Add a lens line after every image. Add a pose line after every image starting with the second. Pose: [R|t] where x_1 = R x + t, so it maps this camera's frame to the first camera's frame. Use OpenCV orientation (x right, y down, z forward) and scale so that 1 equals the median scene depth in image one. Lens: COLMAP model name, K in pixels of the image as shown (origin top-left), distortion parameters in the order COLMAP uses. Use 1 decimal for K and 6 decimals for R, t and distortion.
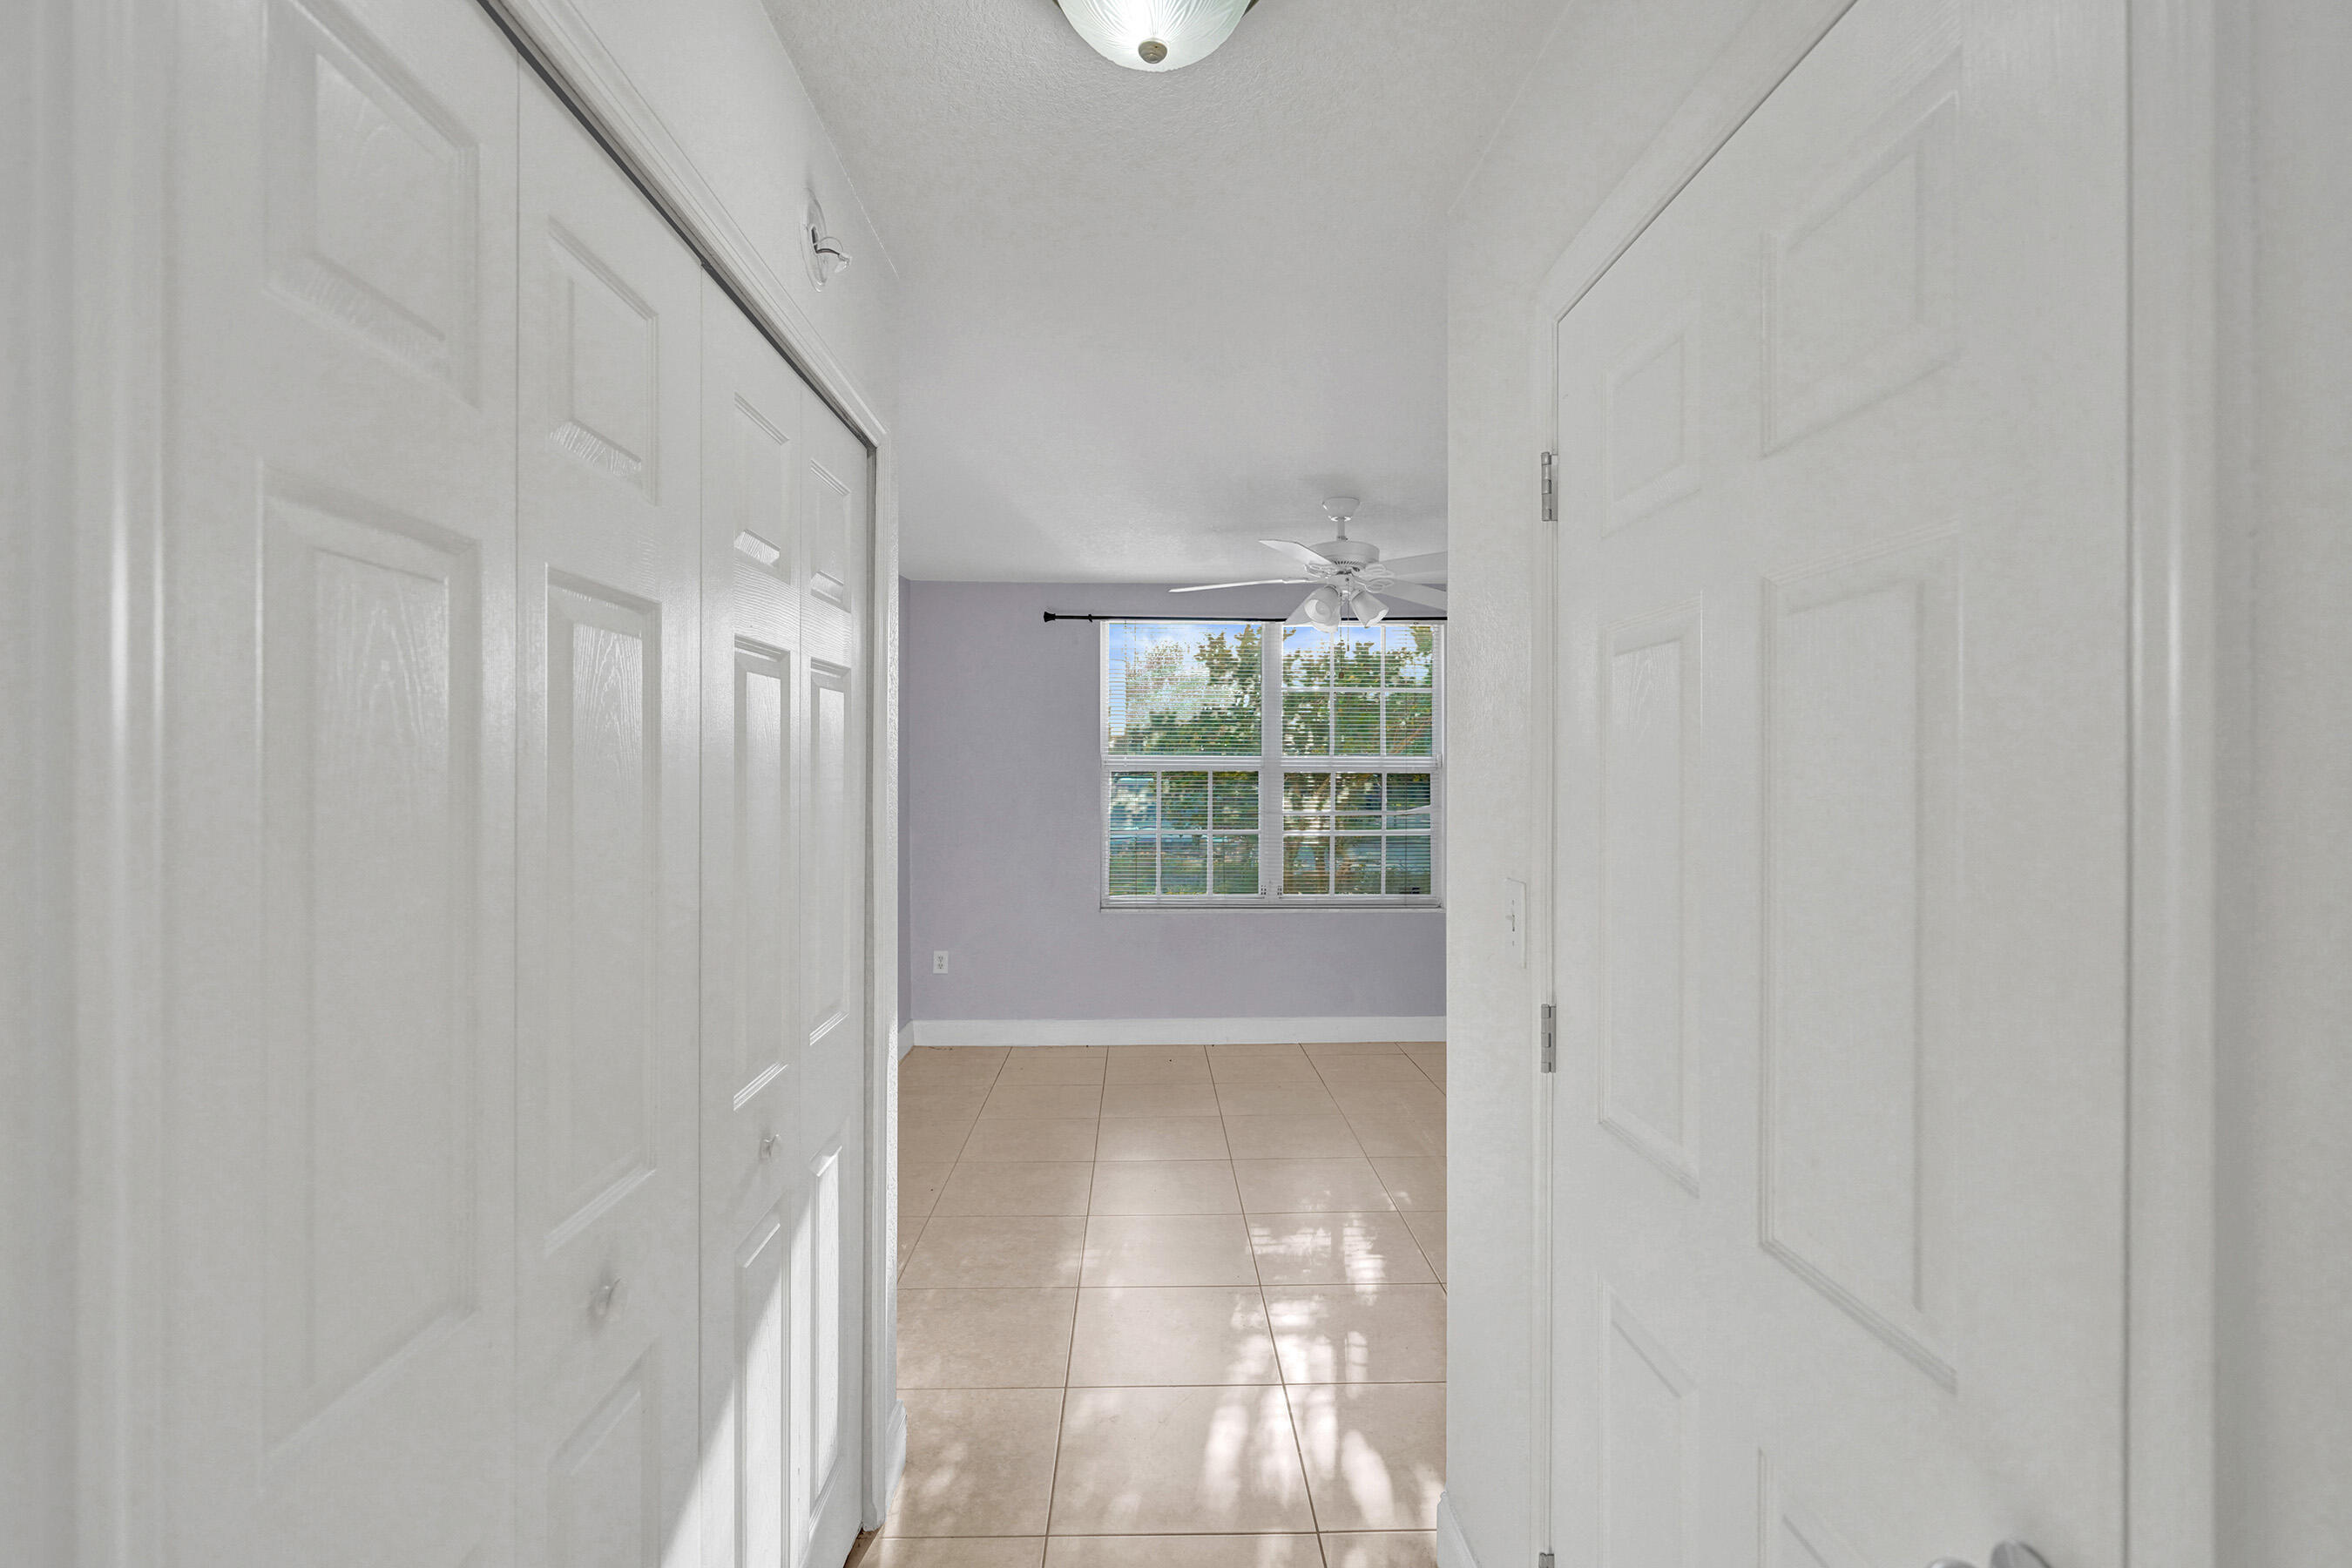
lens RADIAL K [[1095.5, 0, 1169.3], [0, 1095.5, 779.3], [0, 0, 1]] dist [-0.030613, 0.002225]
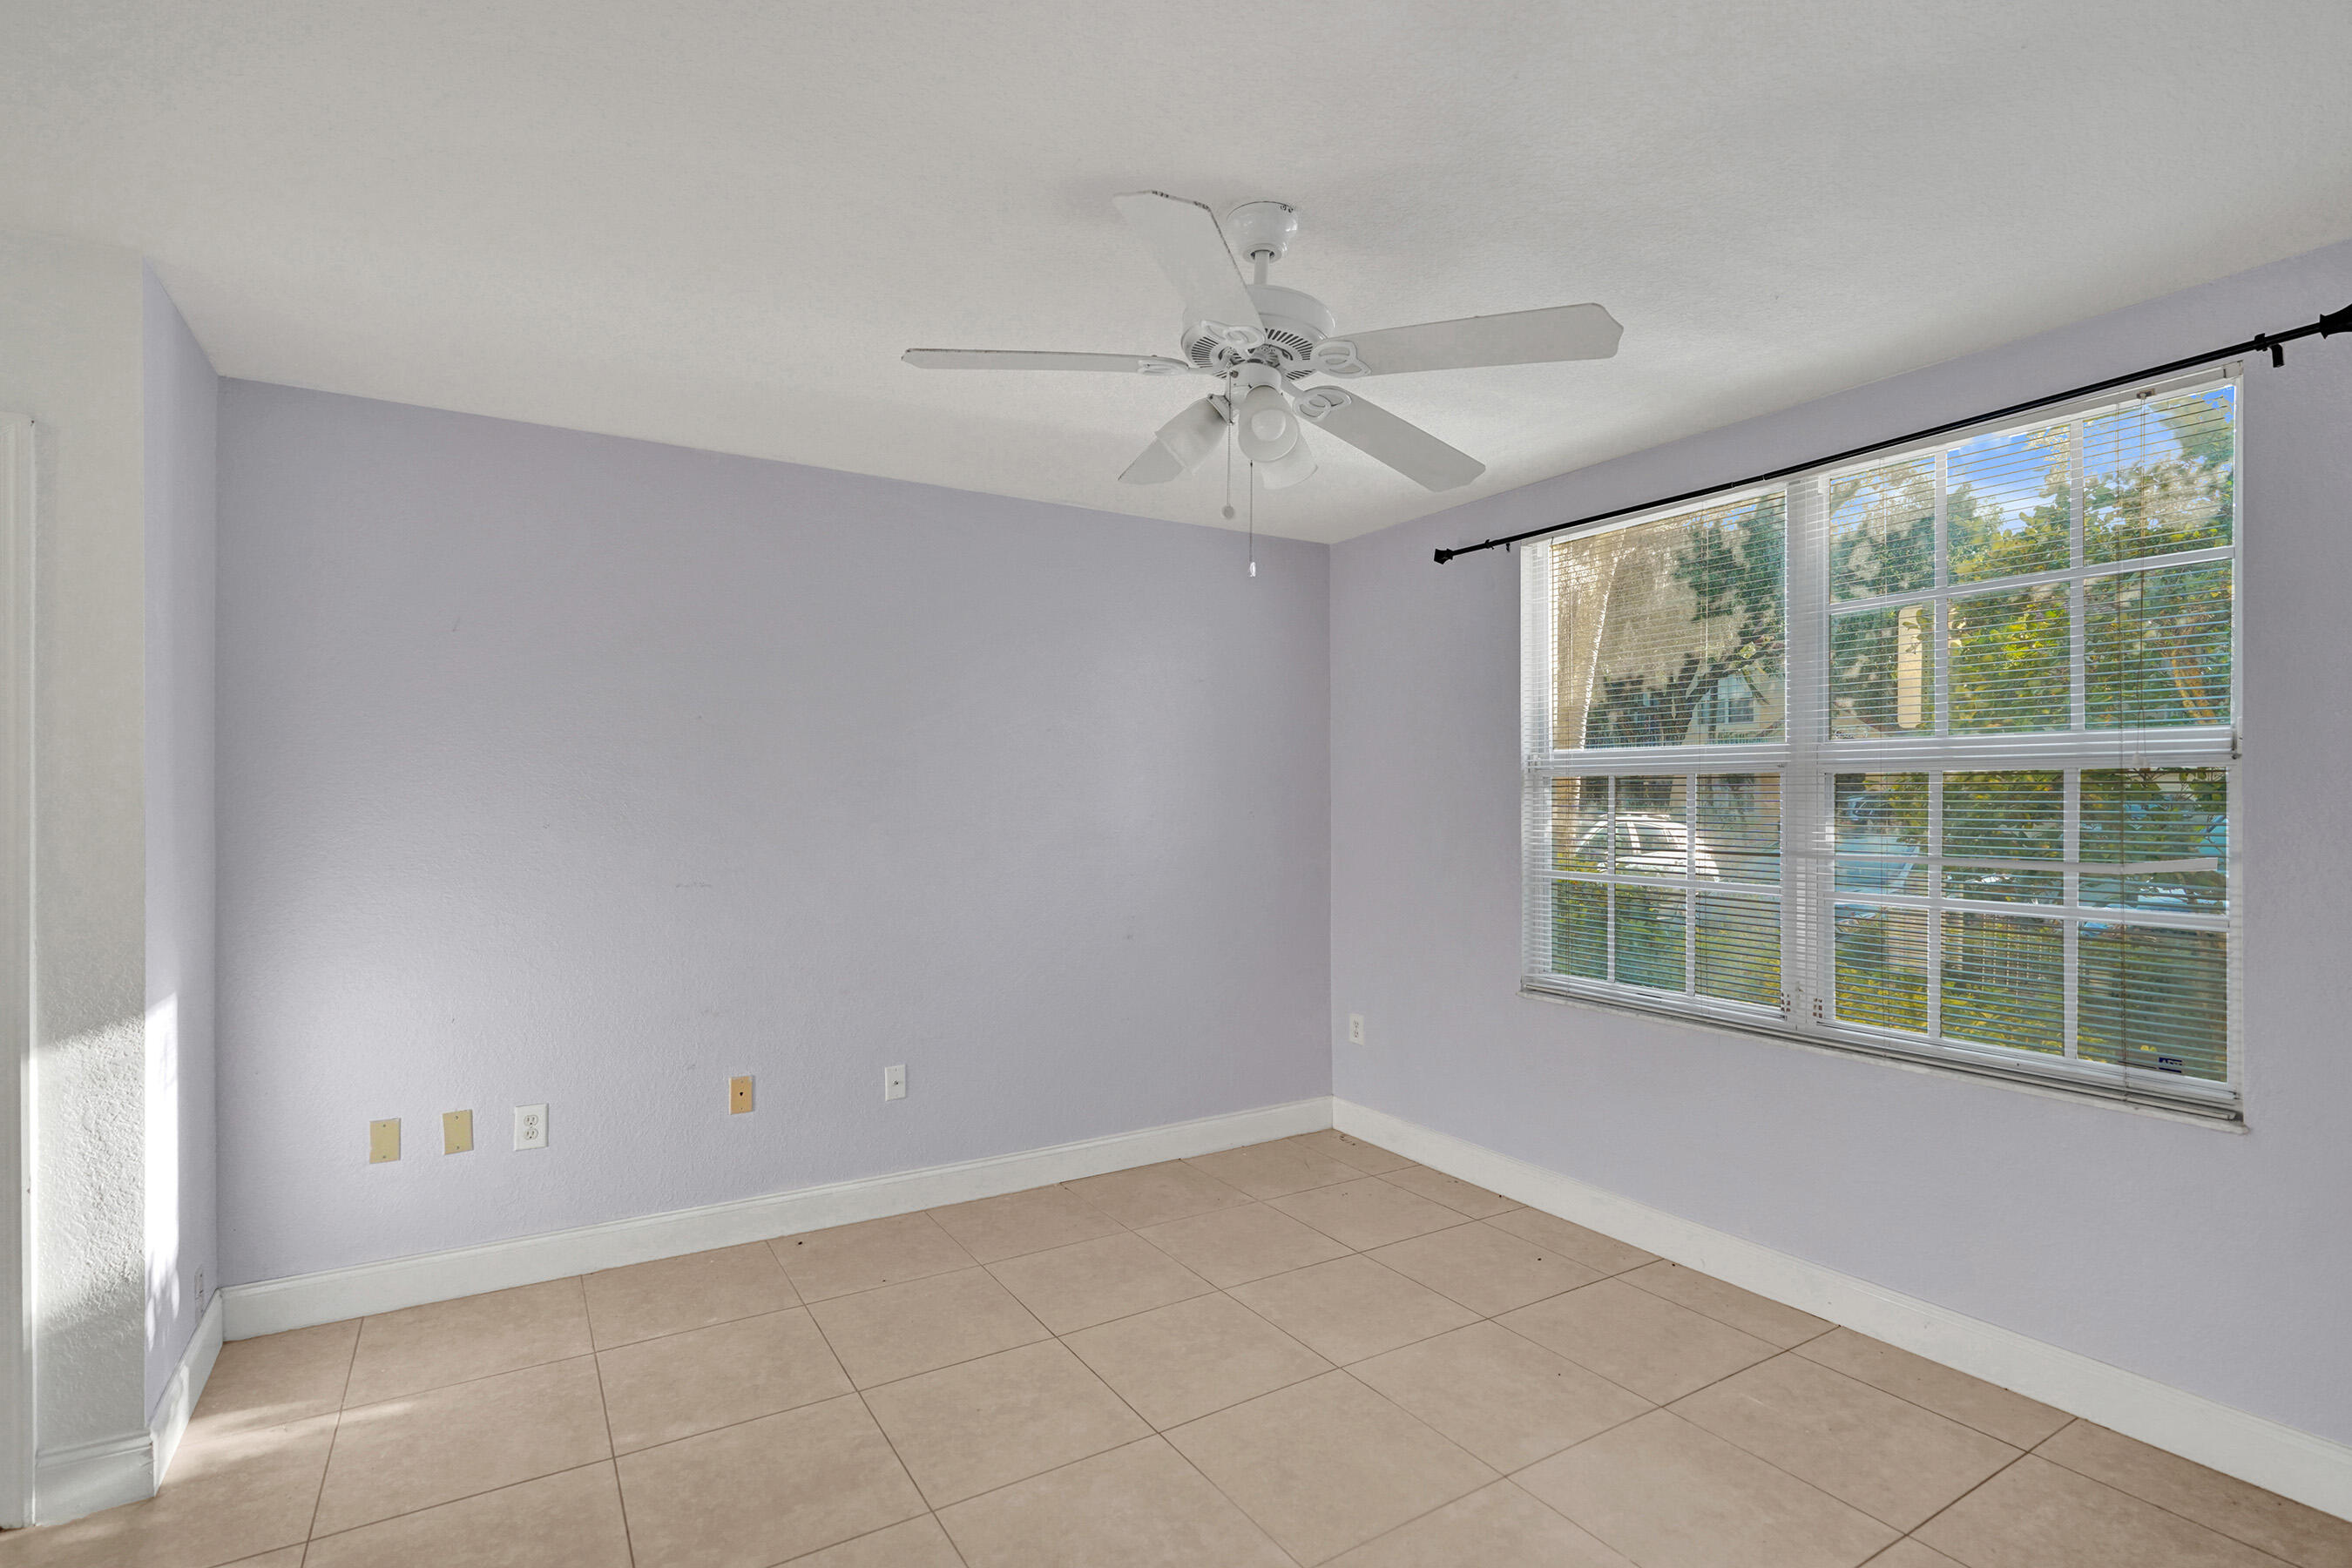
lens RADIAL K [[1095.5, 0, 1163.1], [0, 1095.5, 805.0], [0, 0, 1]] dist [-0.030613, 0.002225]
pose [[0.478738, 0.002037, -0.877955, 0.397328], [0.003459, 0.999985, 0.004207, 0.004939], [0.877951, -0.005051, 0.478724, 0.501731]]
